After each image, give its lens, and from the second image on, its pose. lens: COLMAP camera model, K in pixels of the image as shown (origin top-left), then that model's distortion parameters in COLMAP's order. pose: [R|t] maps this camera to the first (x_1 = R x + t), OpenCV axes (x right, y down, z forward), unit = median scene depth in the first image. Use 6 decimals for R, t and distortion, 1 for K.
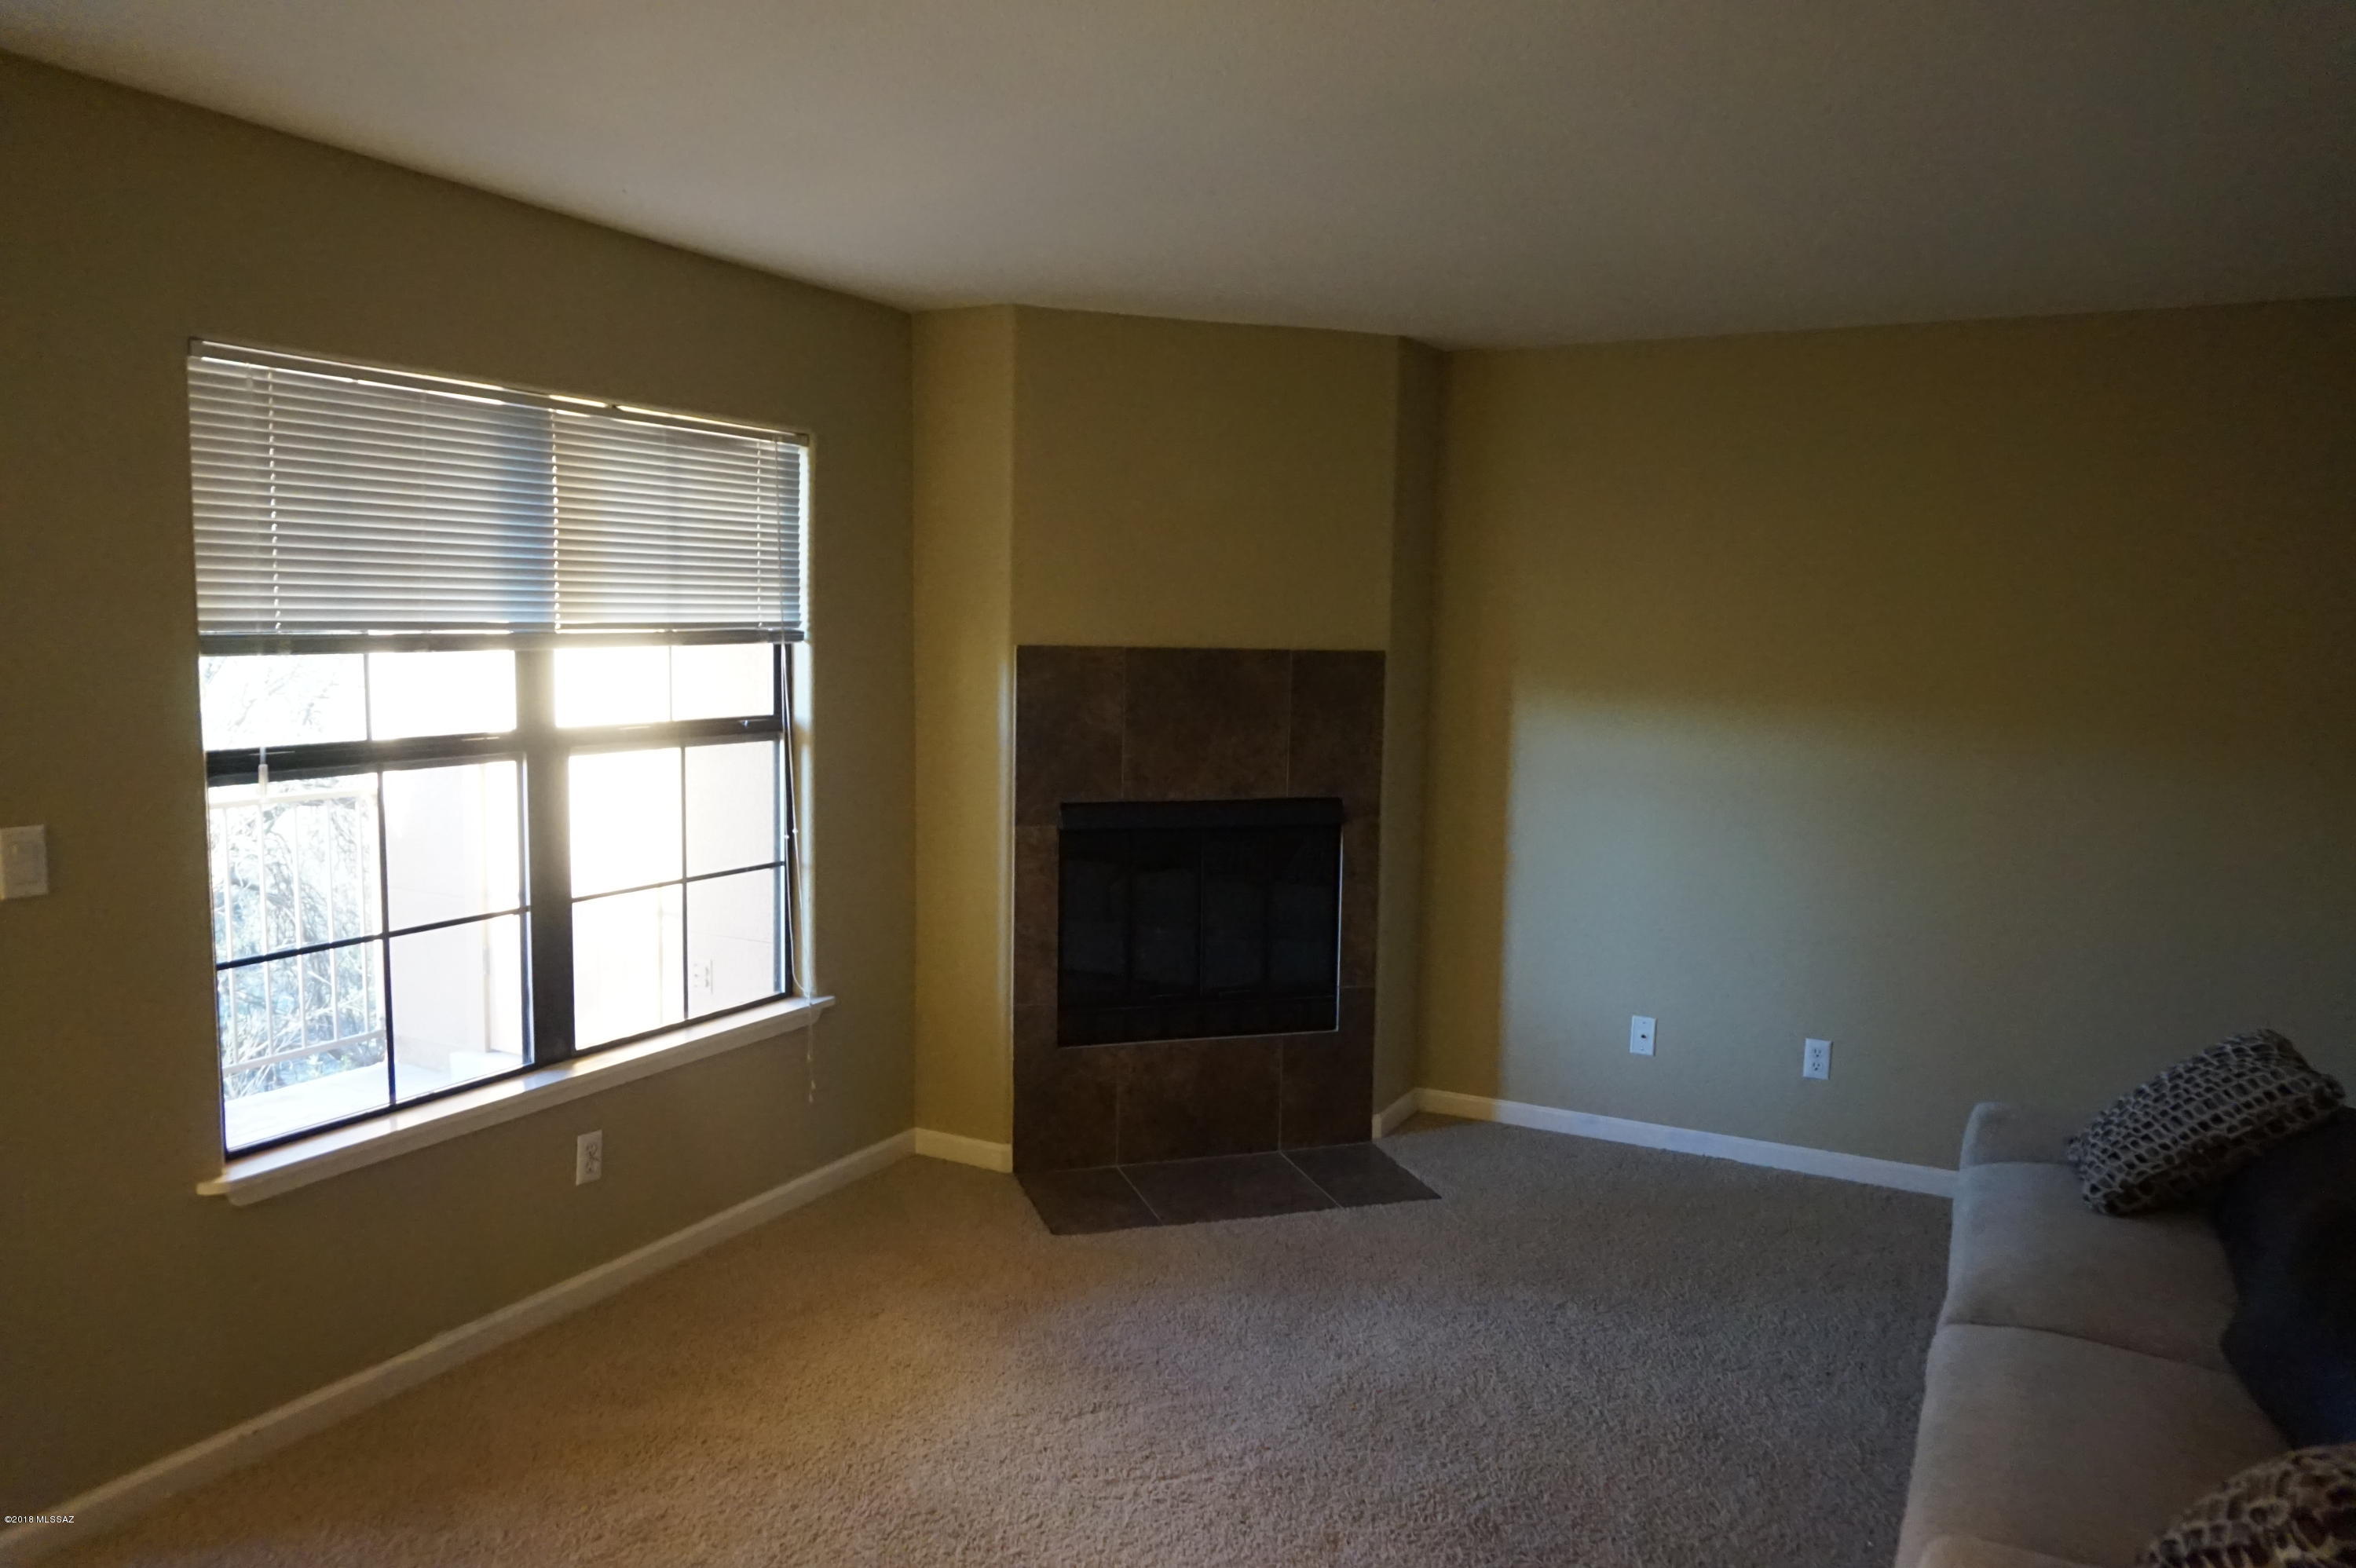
lens RADIAL K [[1597.0, 0, 1174.2], [0, 1597.0, 784.0], [0, 0, 1]] dist [-0.039799, 0.029993]
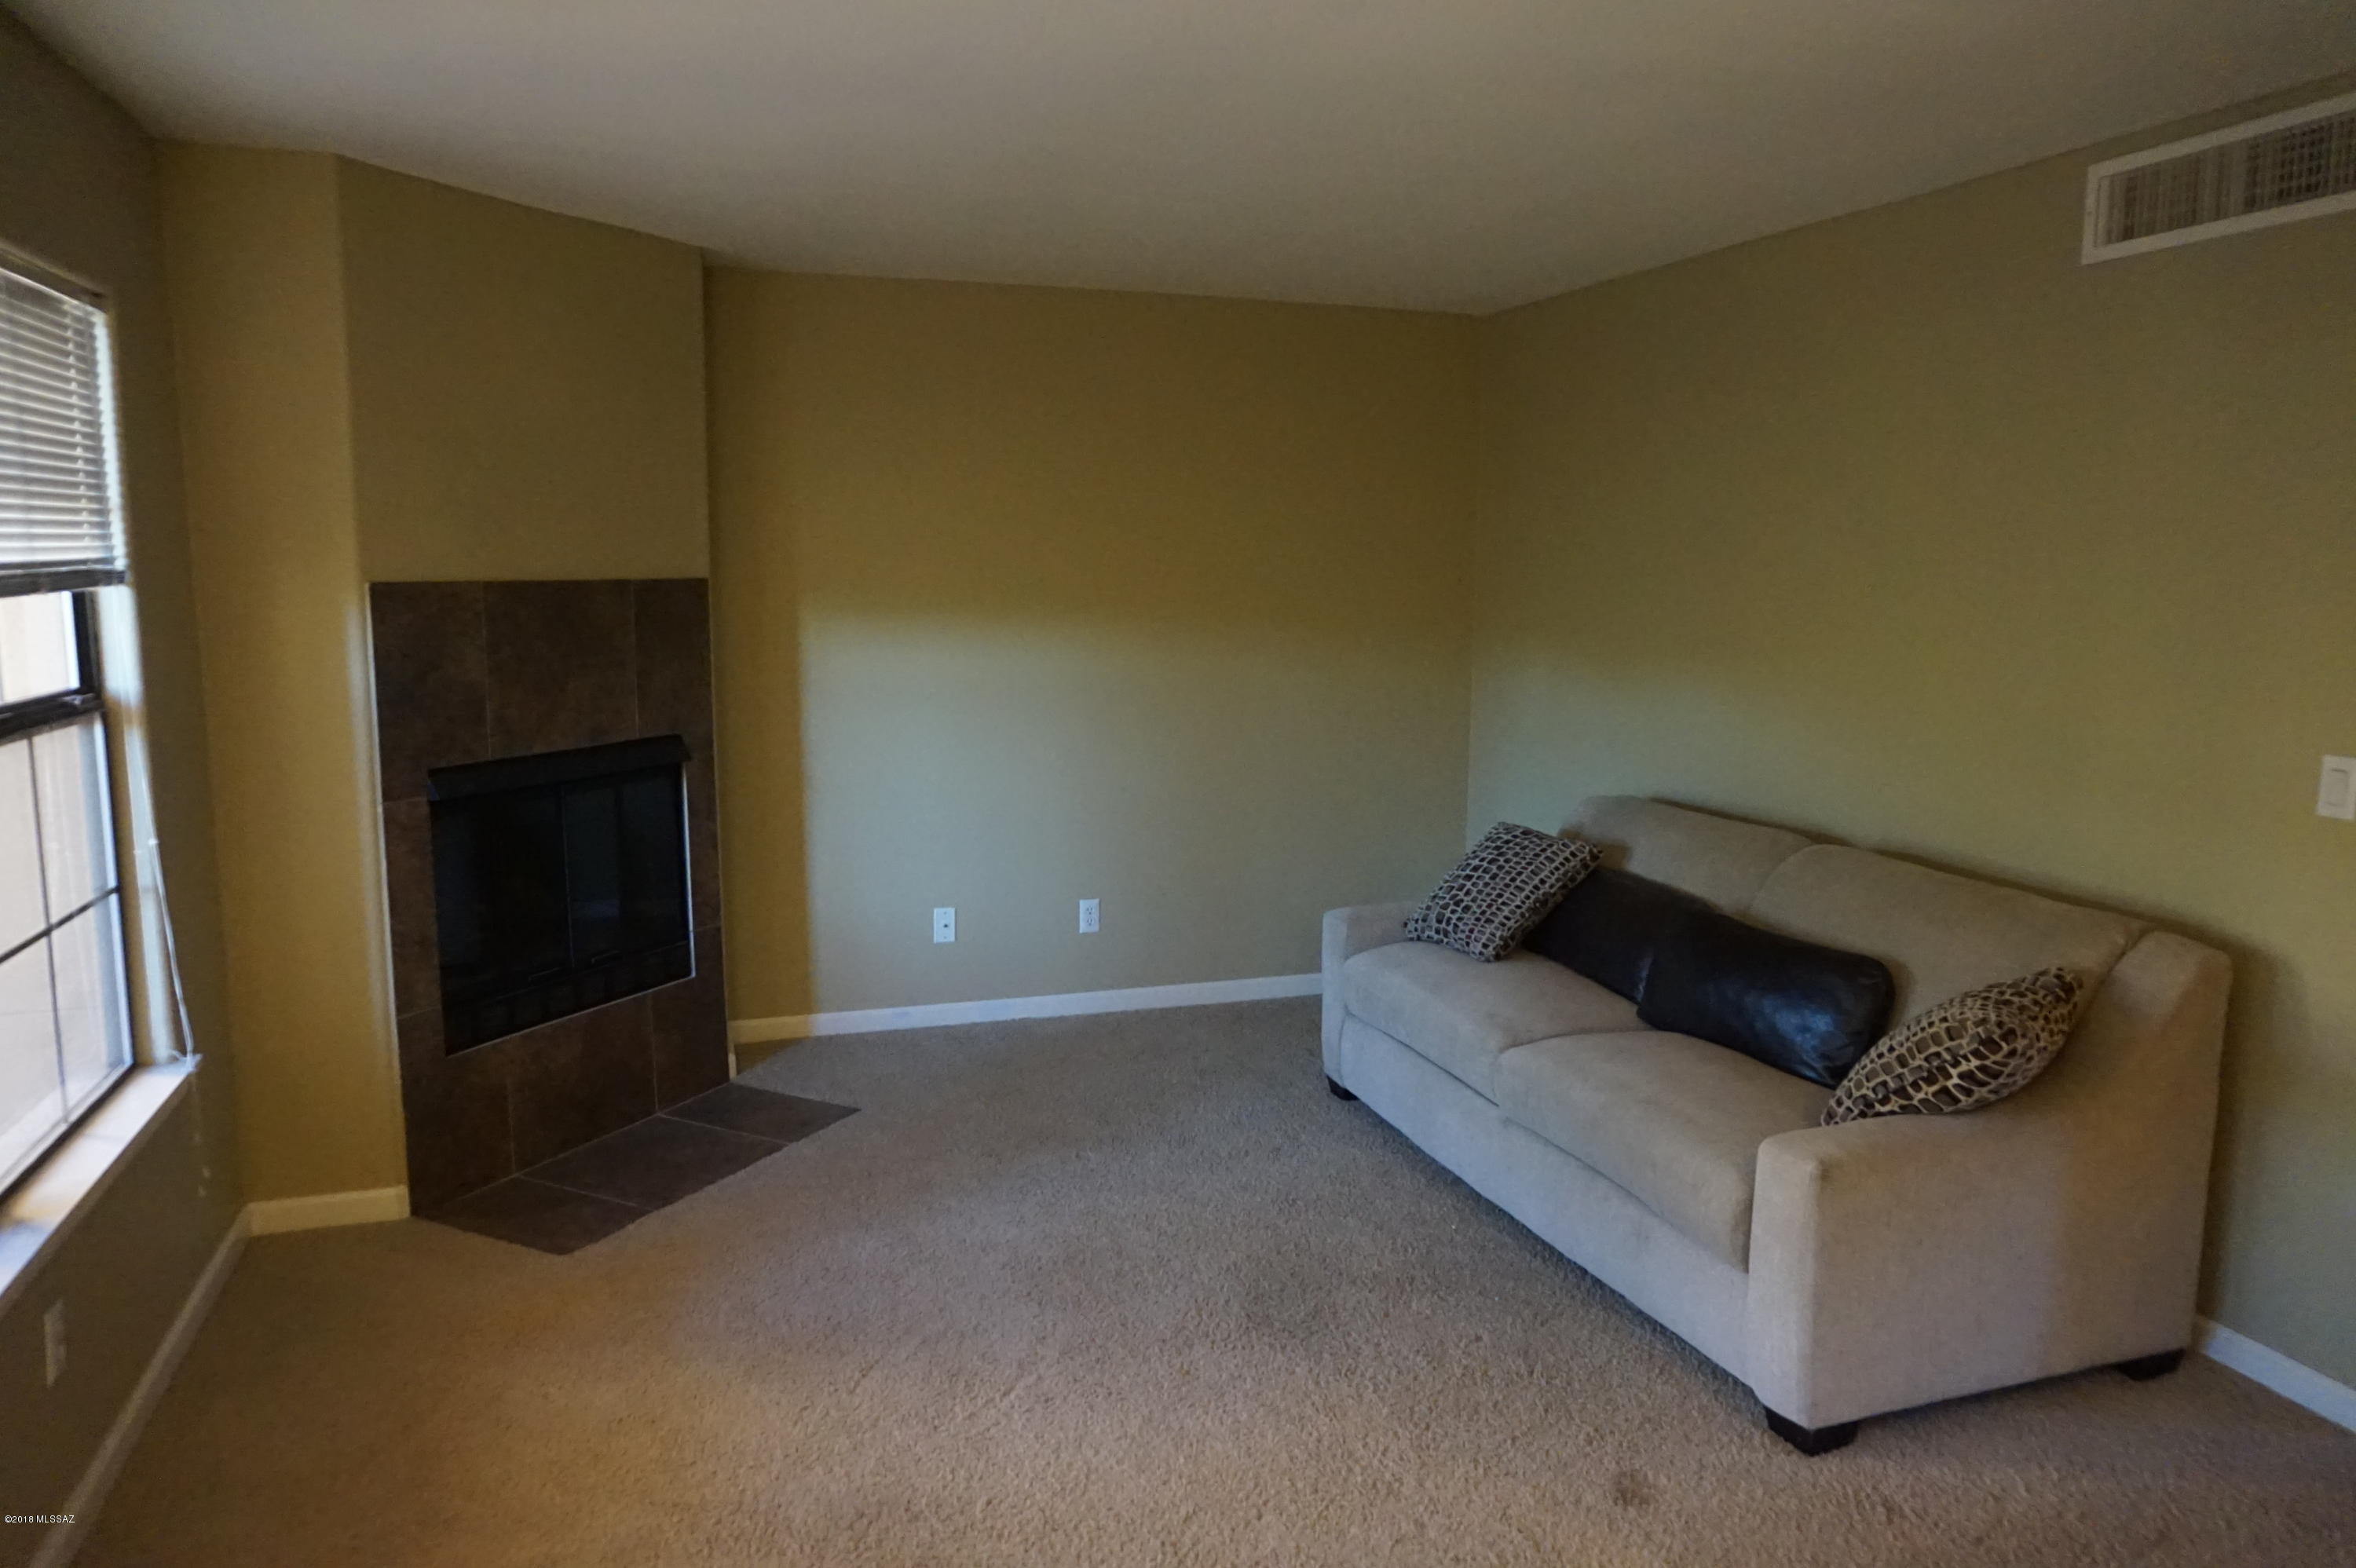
lens RADIAL K [[1597.0, 0, 1180.5], [0, 1597.0, 795.4], [0, 0, 1]] dist [-0.039799, 0.029993]
pose [[0.680664, -0.121204, 0.722500, -0.428458], [0.077944, 0.992603, 0.093085, -0.022586], [-0.728438, -0.007045, 0.685076, 0.149140]]
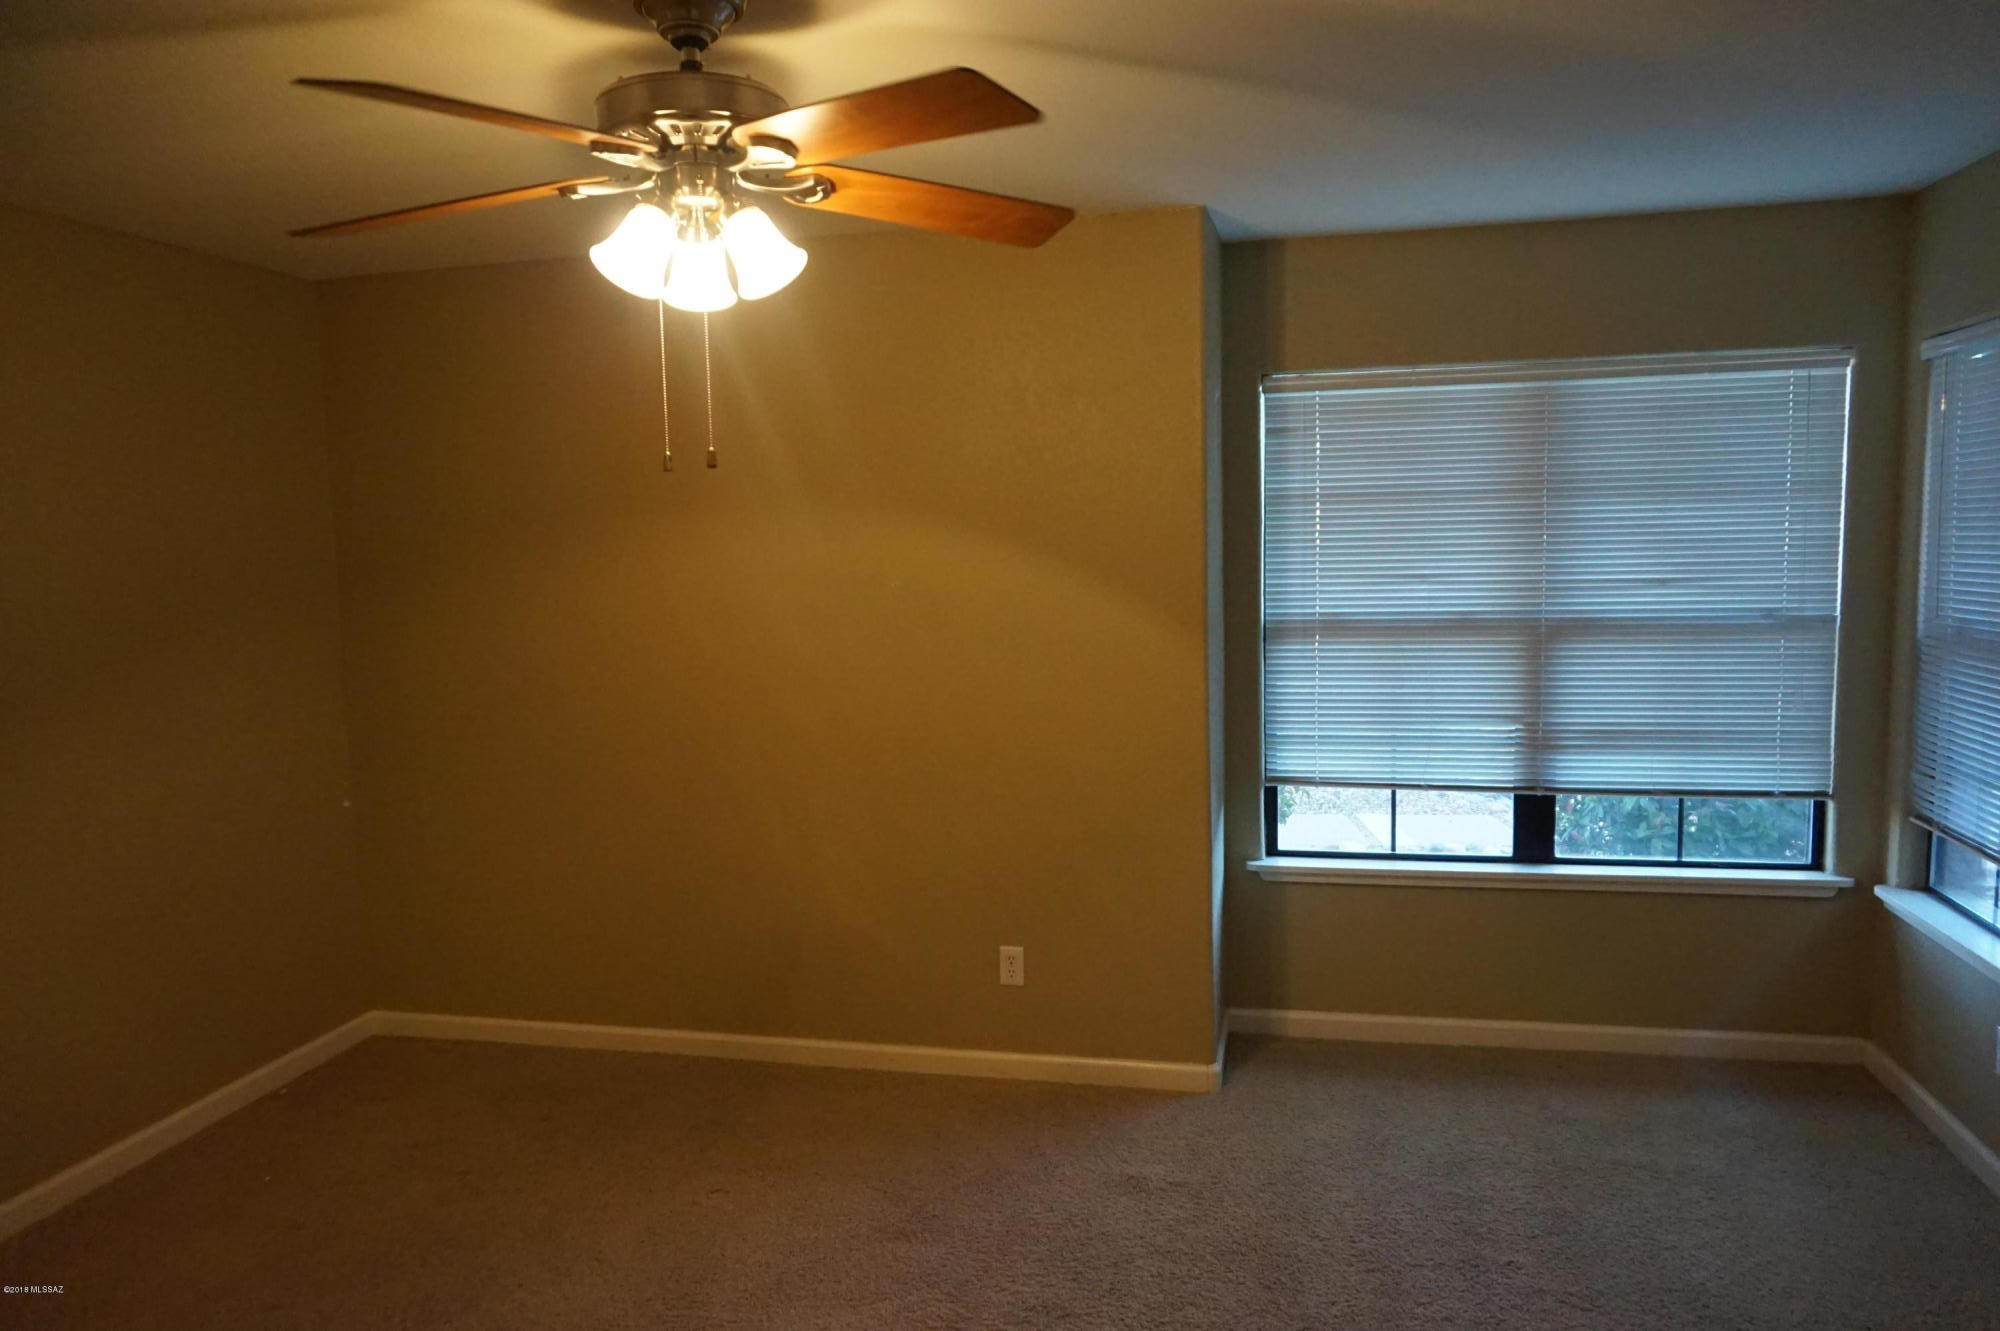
lens RADIAL K [[1355.8, 0, 1013.6], [0, 1355.8, 667.0], [0, 0, 1]] dist [-0.039799, 0.029993]
pose [[0.286794, 0.083230, -0.954370, 0.456162], [-0.072667, 0.995239, 0.064957, -0.021290], [0.955232, 0.050722, 0.291476, 0.214415]]
